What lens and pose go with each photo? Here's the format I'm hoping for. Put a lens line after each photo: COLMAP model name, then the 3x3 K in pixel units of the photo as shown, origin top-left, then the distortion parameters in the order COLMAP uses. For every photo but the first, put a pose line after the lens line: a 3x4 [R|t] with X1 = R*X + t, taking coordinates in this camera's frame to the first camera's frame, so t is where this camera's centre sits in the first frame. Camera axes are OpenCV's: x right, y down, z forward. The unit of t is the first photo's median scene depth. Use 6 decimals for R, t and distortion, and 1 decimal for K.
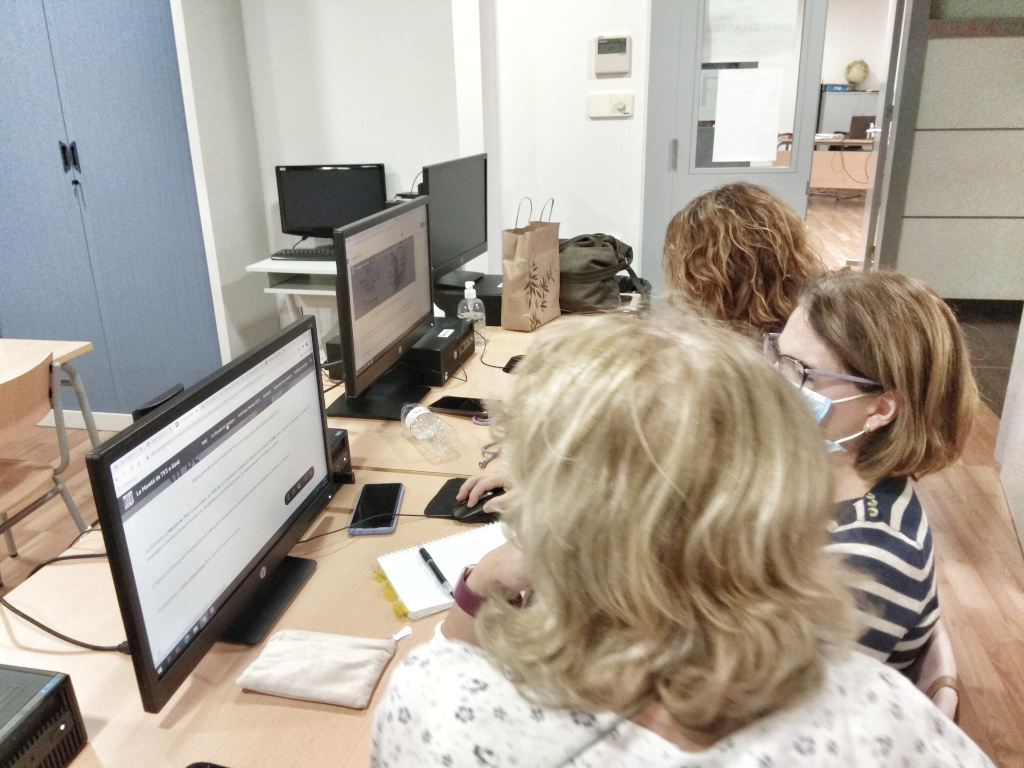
lens RADIAL K [[808.4, 0, 512.0], [0, 808.4, 384.0], [0, 0, 1]] dist [0.001811, 0.000187]
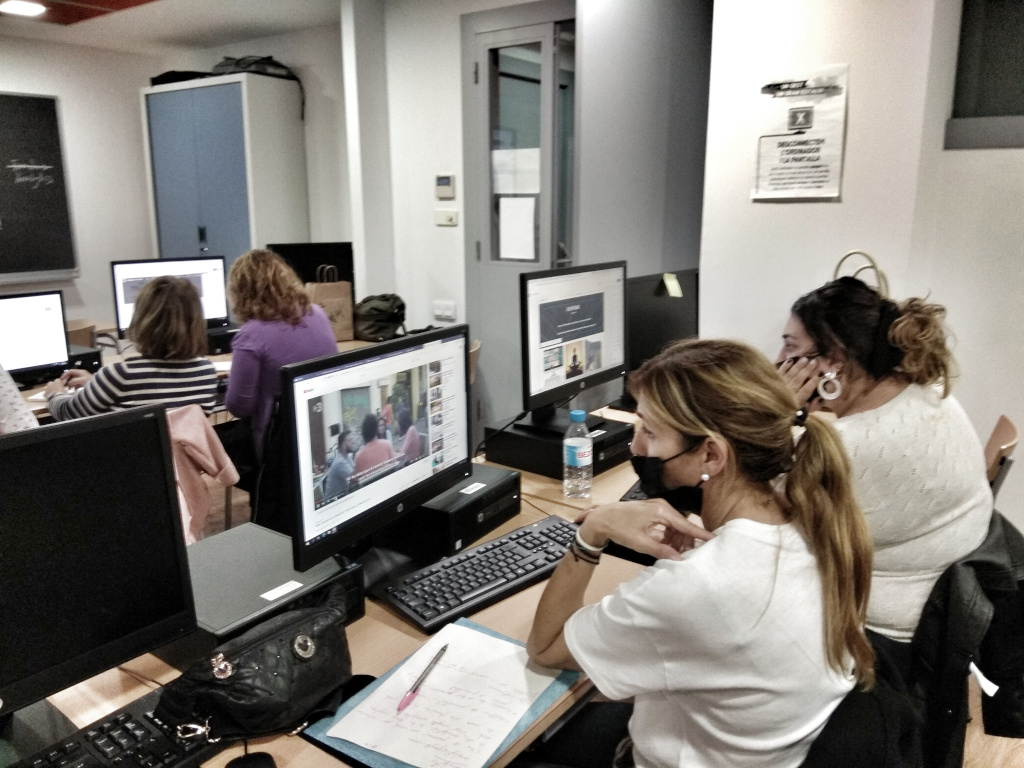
lens RADIAL K [[808.4, 0, 512.0], [0, 808.4, 384.0], [0, 0, 1]] dist [0.001811, 0.000187]
pose [[0.905145, 0.117541, -0.408529, 0.929139], [-0.167413, 0.981915, -0.088410, 0.084998], [0.390749, 0.148417, 0.908454, -0.314266]]
